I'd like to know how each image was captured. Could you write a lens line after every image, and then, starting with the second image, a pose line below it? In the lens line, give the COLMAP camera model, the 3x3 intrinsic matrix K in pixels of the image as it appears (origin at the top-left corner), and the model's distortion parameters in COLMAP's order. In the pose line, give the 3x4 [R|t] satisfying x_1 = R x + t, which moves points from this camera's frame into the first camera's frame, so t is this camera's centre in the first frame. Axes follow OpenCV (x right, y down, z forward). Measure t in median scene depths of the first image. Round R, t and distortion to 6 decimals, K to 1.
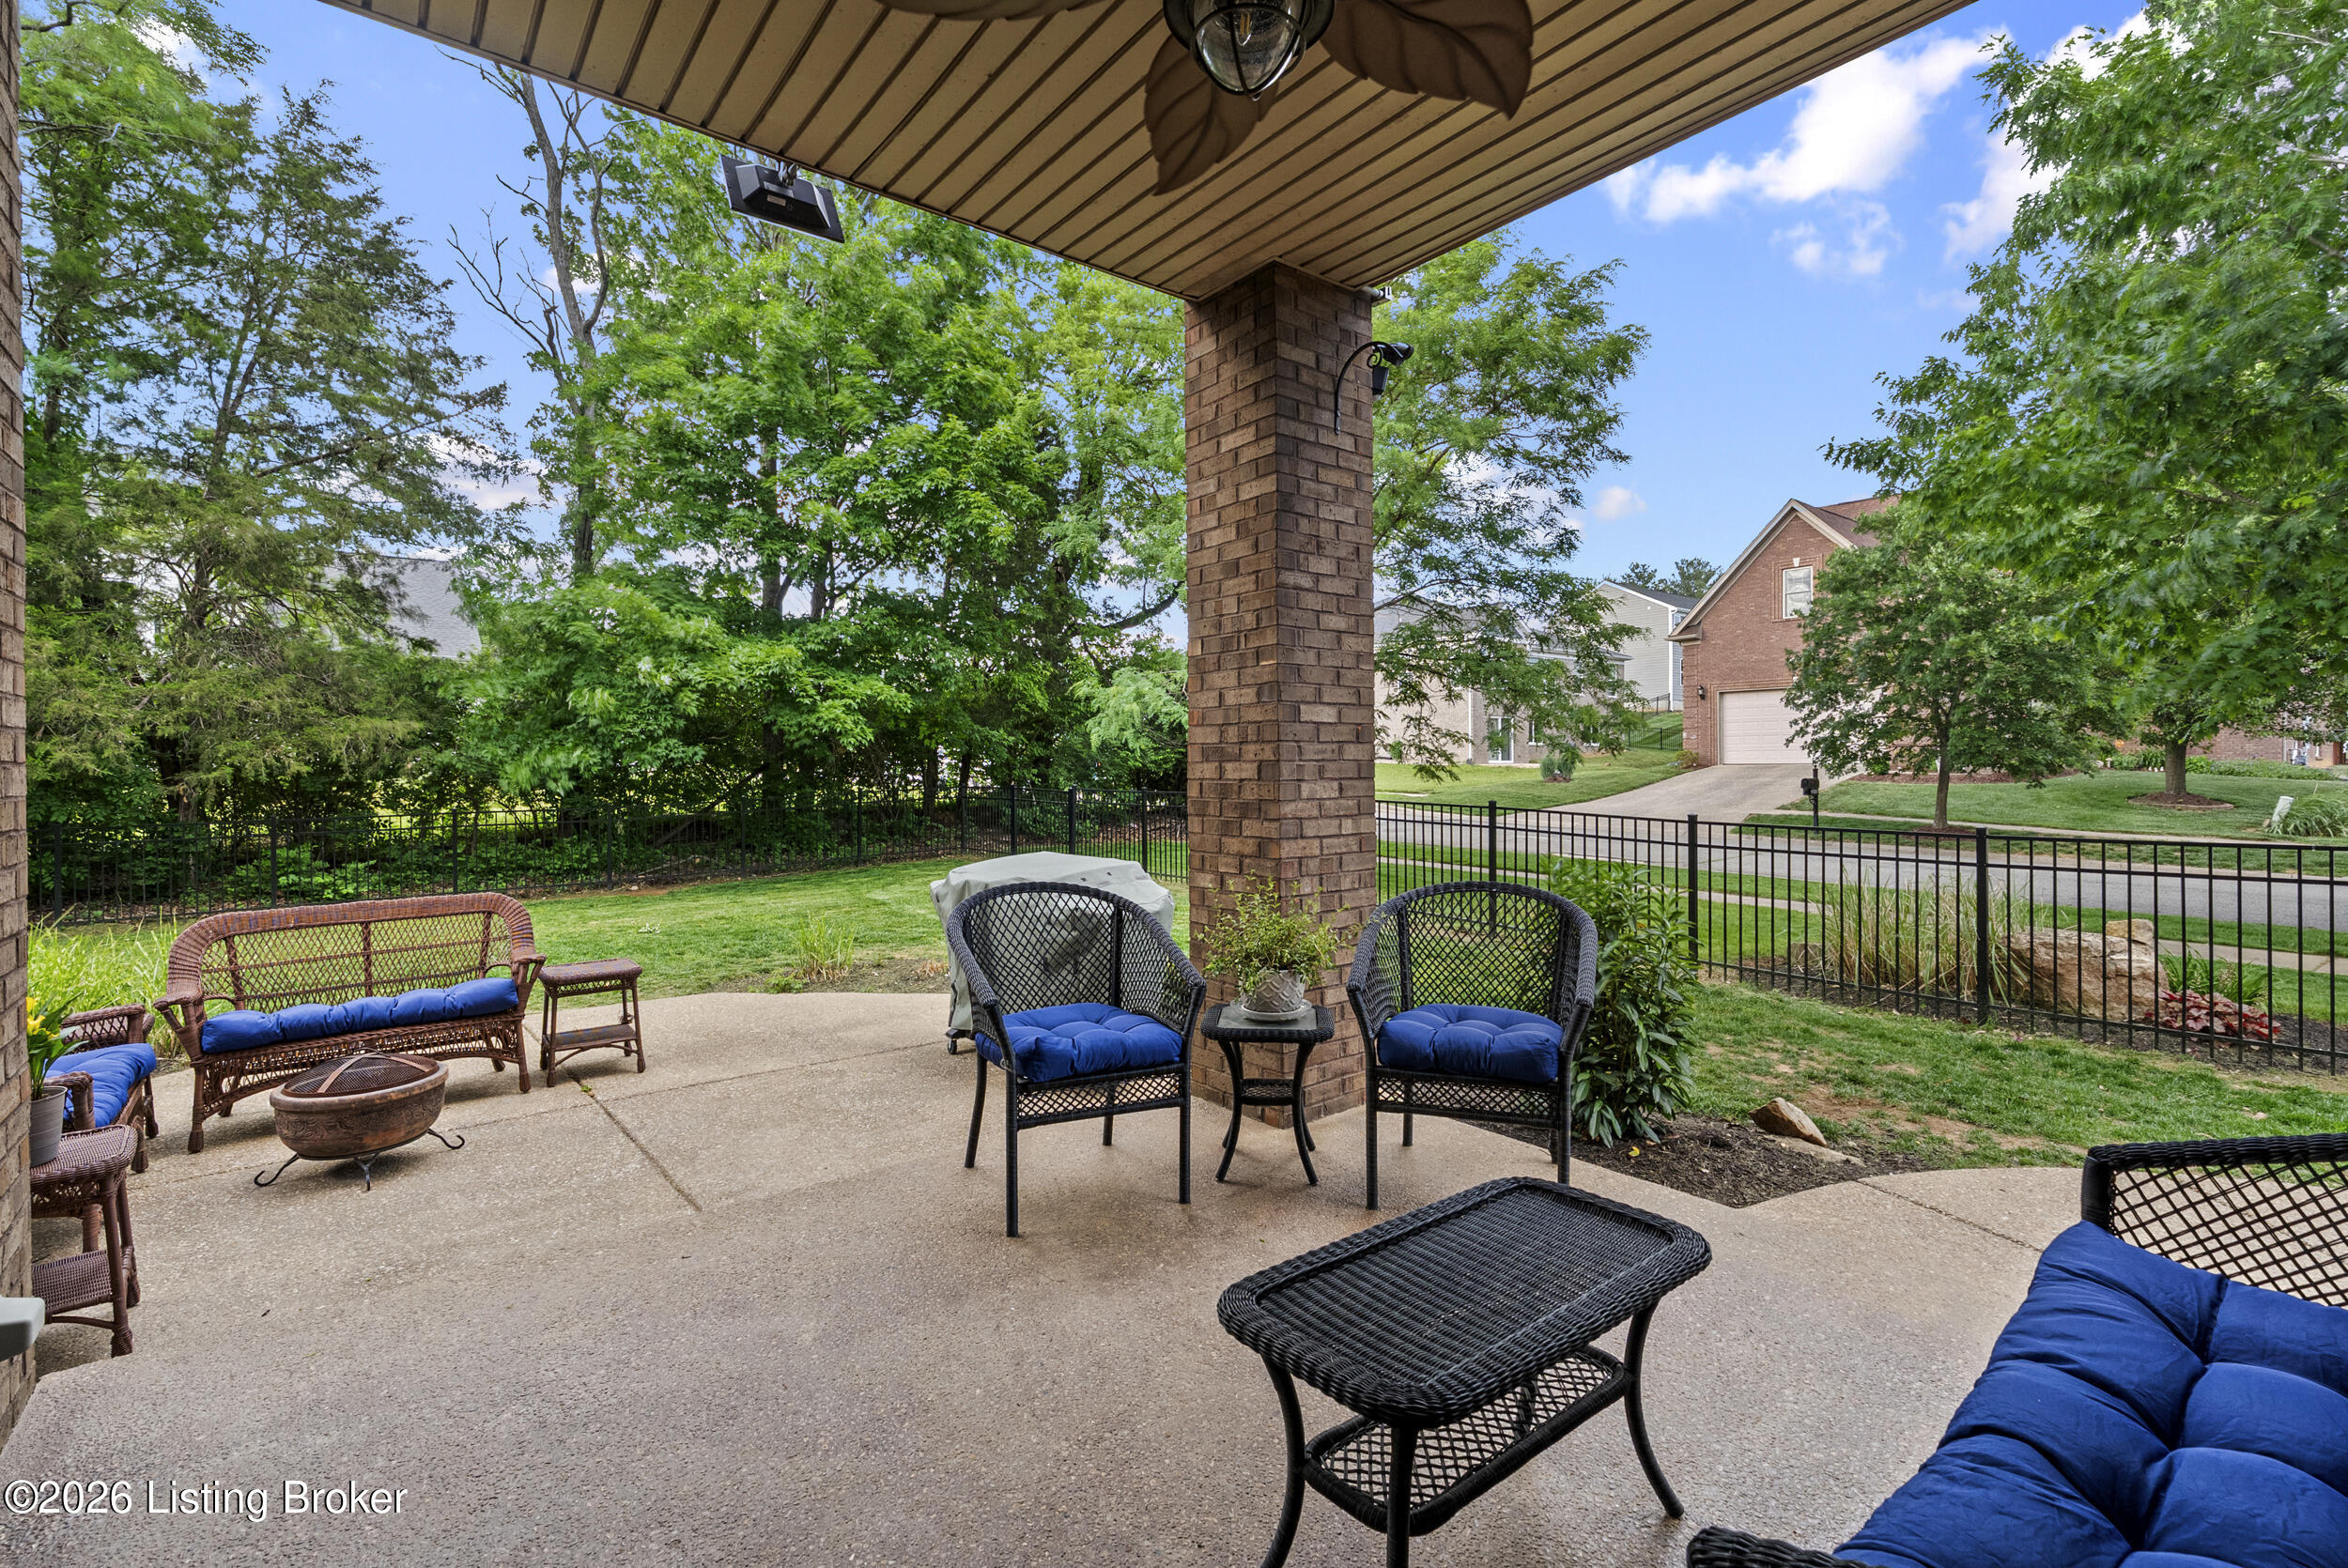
lens RADIAL K [[1060.5, 0, 1170.6], [0, 1060.5, 780.6], [0, 0, 1]] dist [-0.002230, -0.000420]
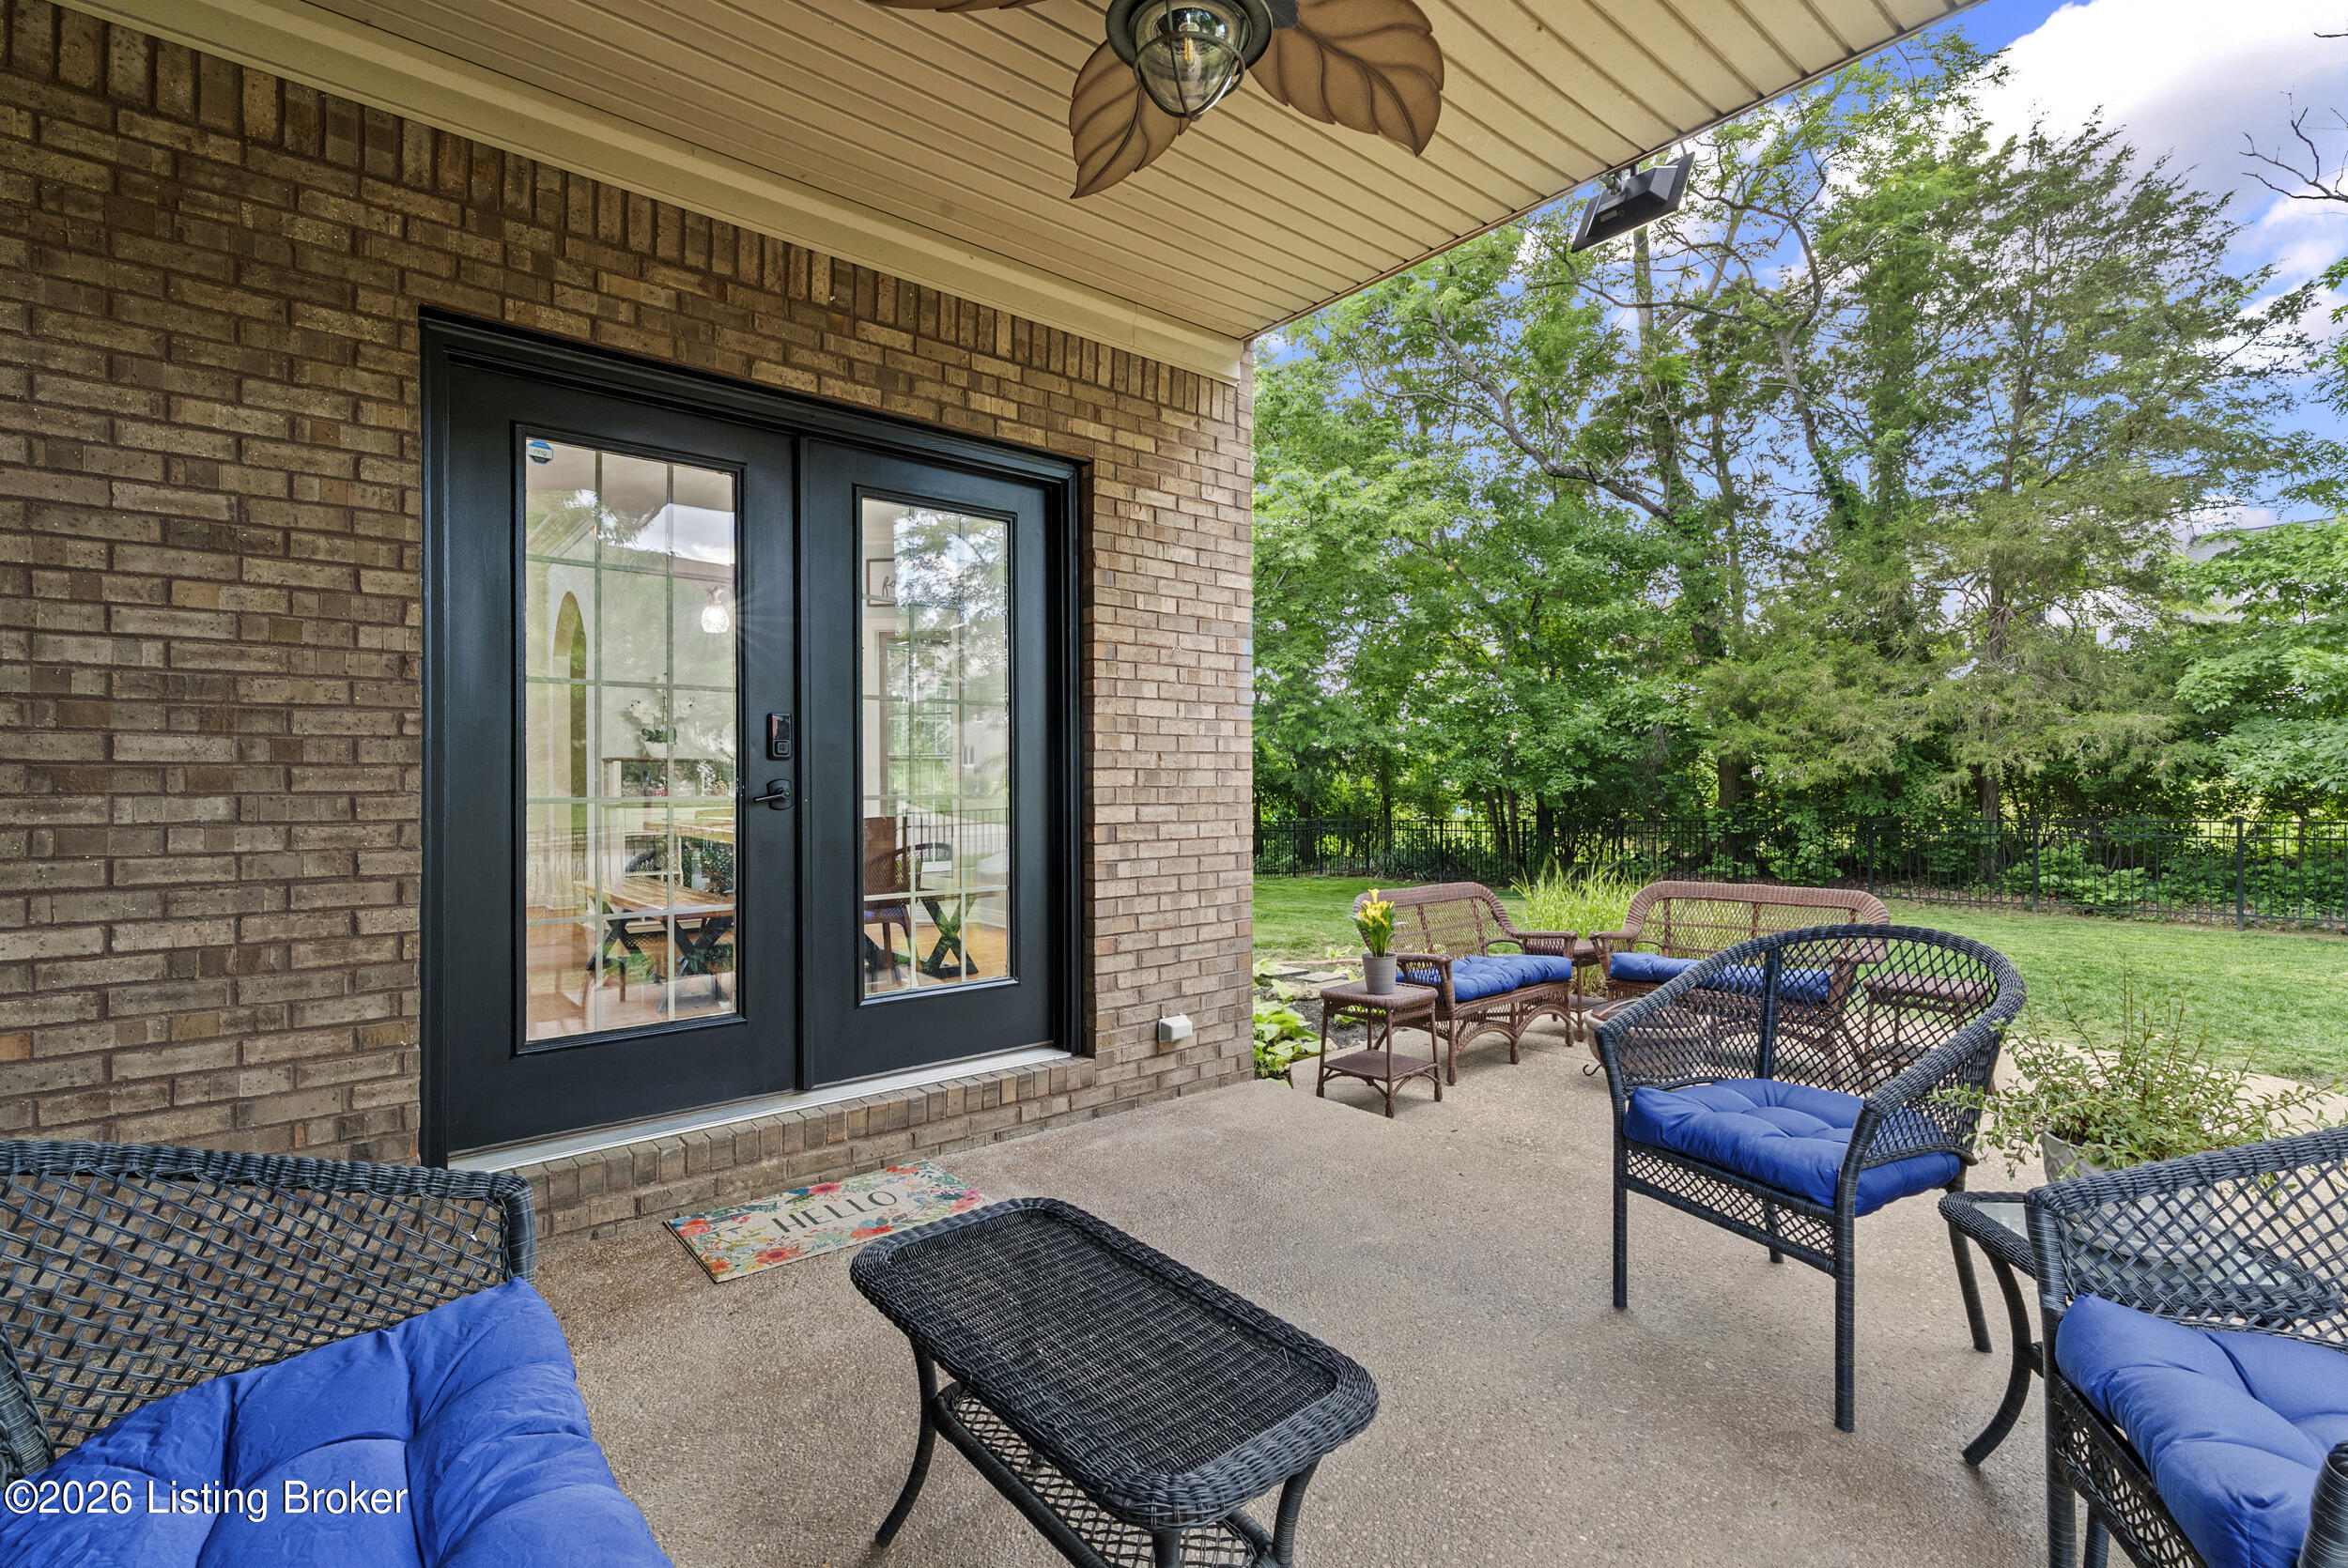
lens RADIAL K [[1060.5, 0, 1169.4], [0, 1060.5, 773.0], [0, 0, 1]] dist [-0.002230, -0.000420]
pose [[0.013424, -0.002903, -0.999906, 0.187479], [-0.005244, 0.999982, -0.002974, 0.000102], [0.999896, 0.005284, 0.013409, 0.165338]]
